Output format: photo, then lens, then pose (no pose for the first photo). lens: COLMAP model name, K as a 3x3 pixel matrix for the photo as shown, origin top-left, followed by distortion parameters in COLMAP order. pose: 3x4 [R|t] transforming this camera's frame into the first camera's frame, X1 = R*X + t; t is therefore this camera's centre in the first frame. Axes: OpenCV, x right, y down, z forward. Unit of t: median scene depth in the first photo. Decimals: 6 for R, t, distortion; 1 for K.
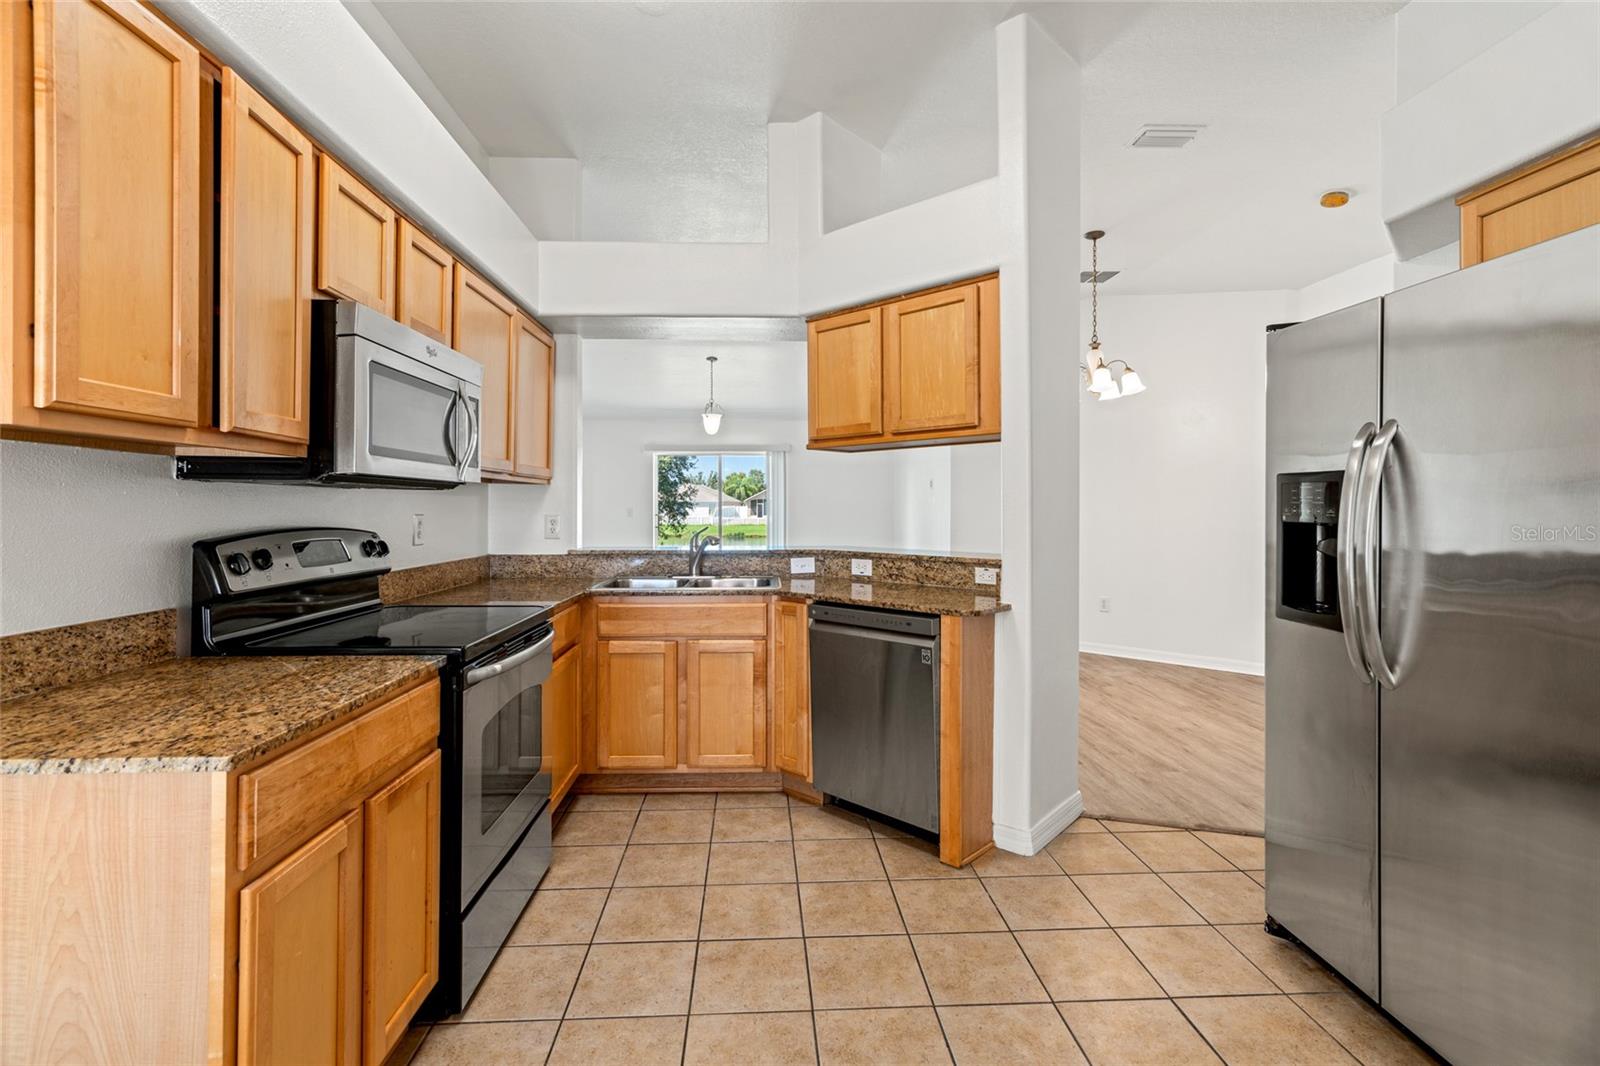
lens RADIAL K [[729.0, 0, 794.8], [0, 729.0, 511.5], [0, 0, 1]] dist [0.004343, 0.000517]
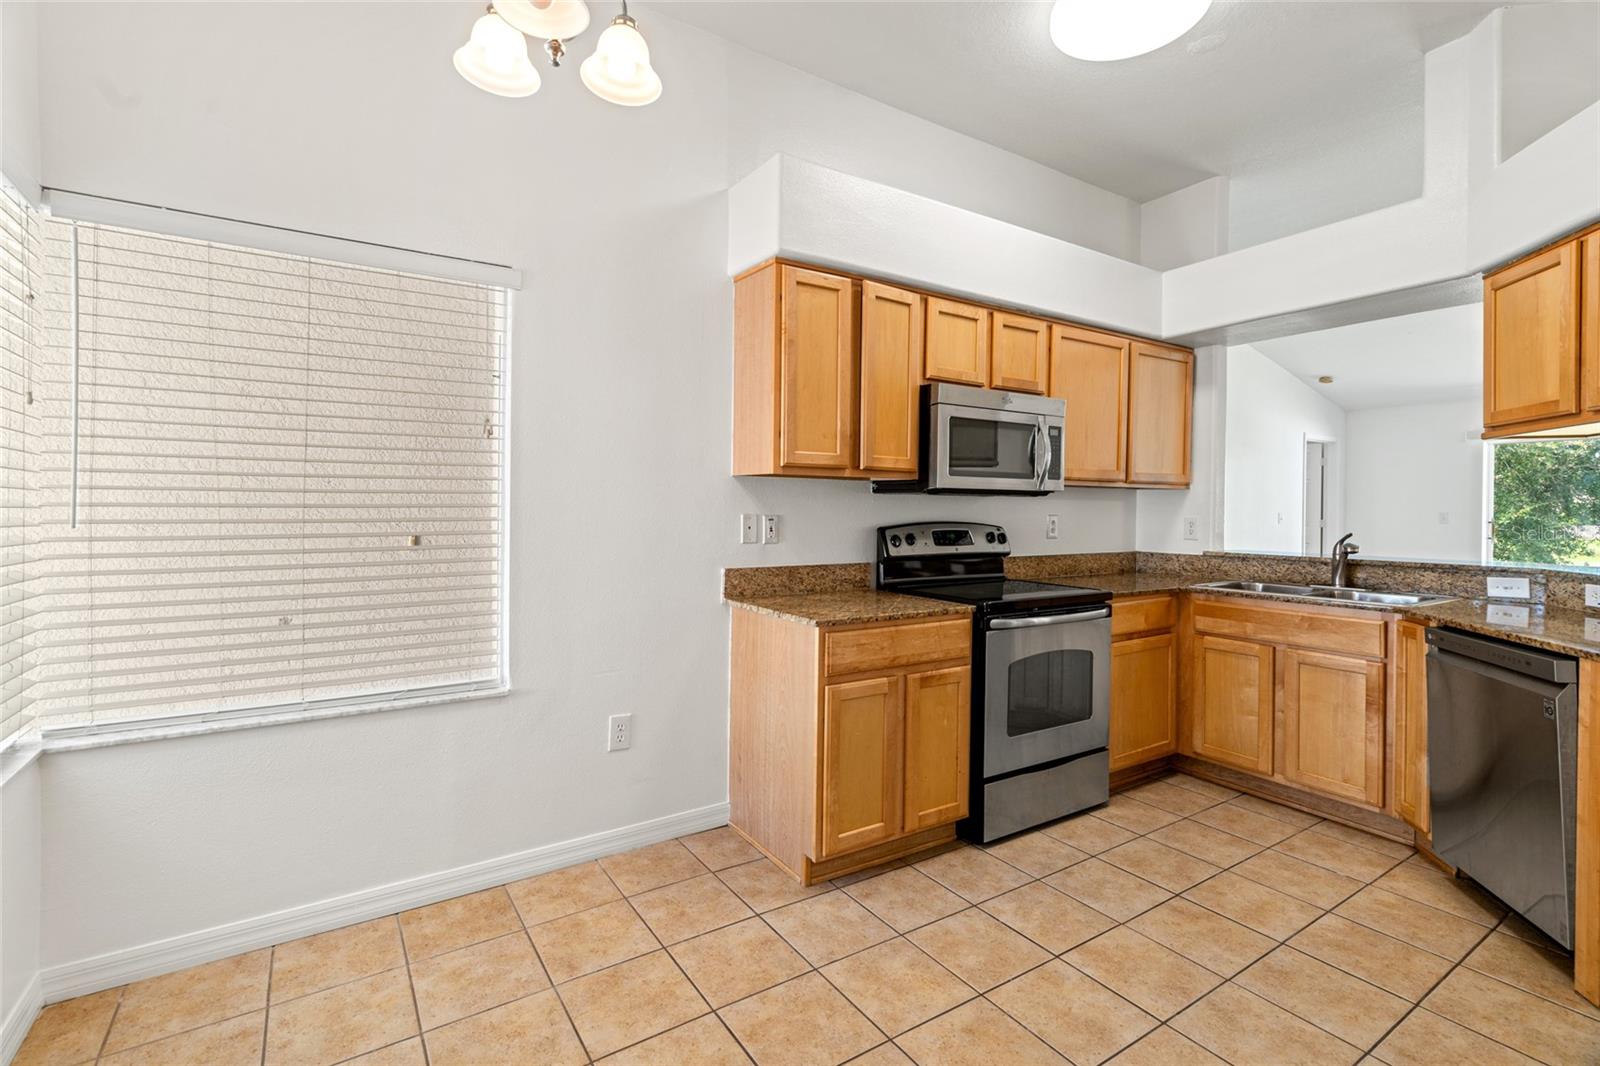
lens RADIAL K [[729.0, 0, 790.6], [0, 729.0, 519.8], [0, 0, 1]] dist [0.004343, 0.000517]
pose [[0.495854, 0.016727, -0.868245, 0.440381], [-0.011326, 0.999854, 0.012795, 0.001246], [0.868332, 0.003489, 0.495971, -0.064780]]
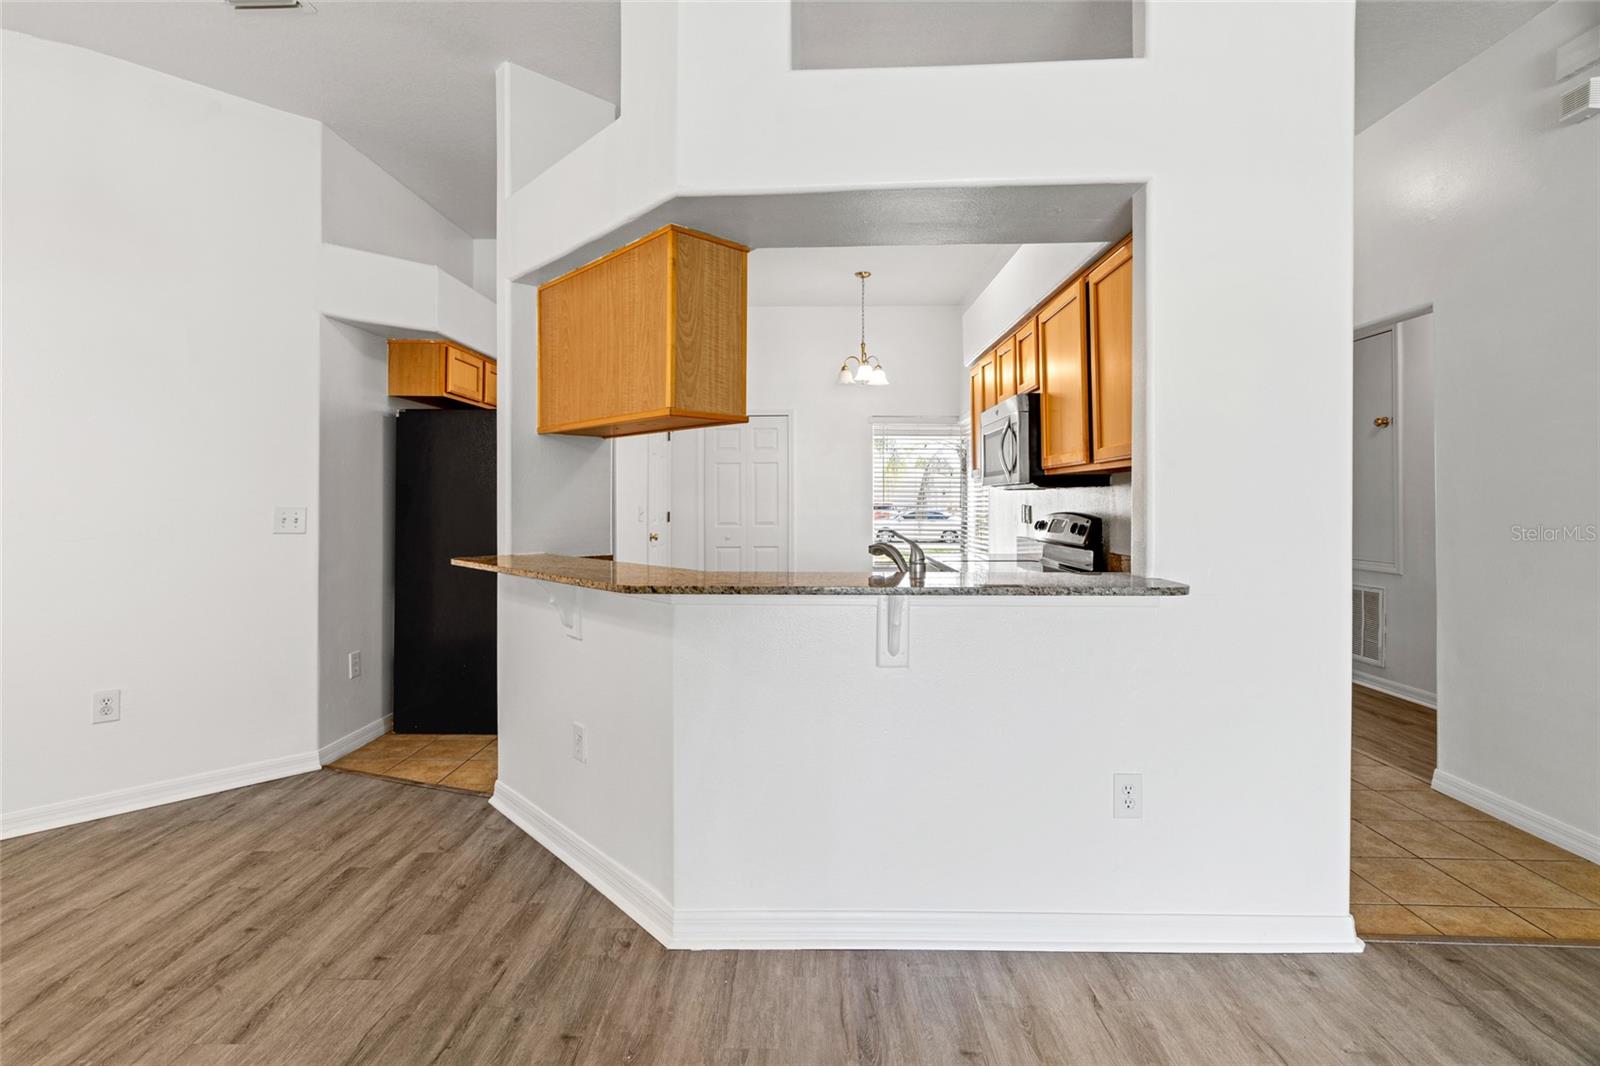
lens RADIAL K [[729.0, 0, 795.4], [0, 729.0, 500.3], [0, 0, 1]] dist [0.004343, 0.000517]
pose [[-0.997739, 0.001219, 0.067190, -0.104480], [0.001385, 0.999996, 0.002417, -0.007724], [-0.067186, 0.002505, -0.997737, 2.262101]]
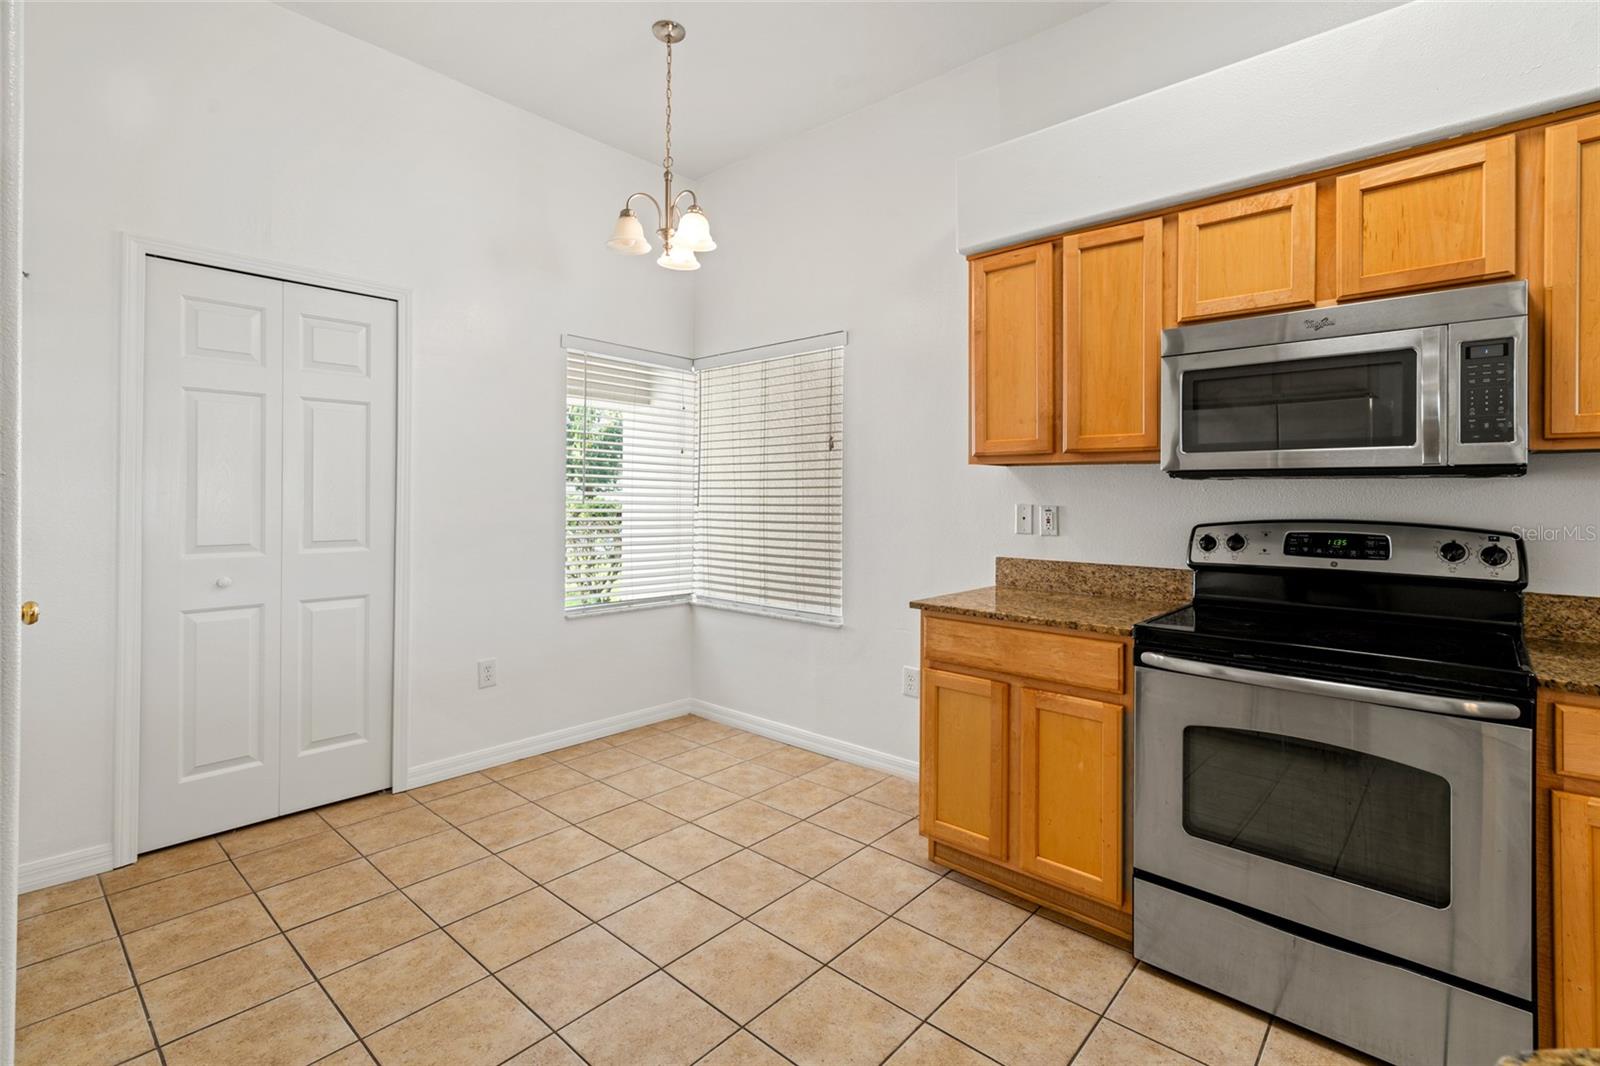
lens RADIAL K [[729.0, 0, 789.6], [0, 729.0, 501.2], [0, 0, 1]] dist [0.004343, 0.000517]
pose [[-0.706588, -0.003920, -0.707615, 0.470045], [-0.013564, 0.999876, 0.008005, -0.001389], [0.707495, 0.015254, -0.706553, 0.957473]]
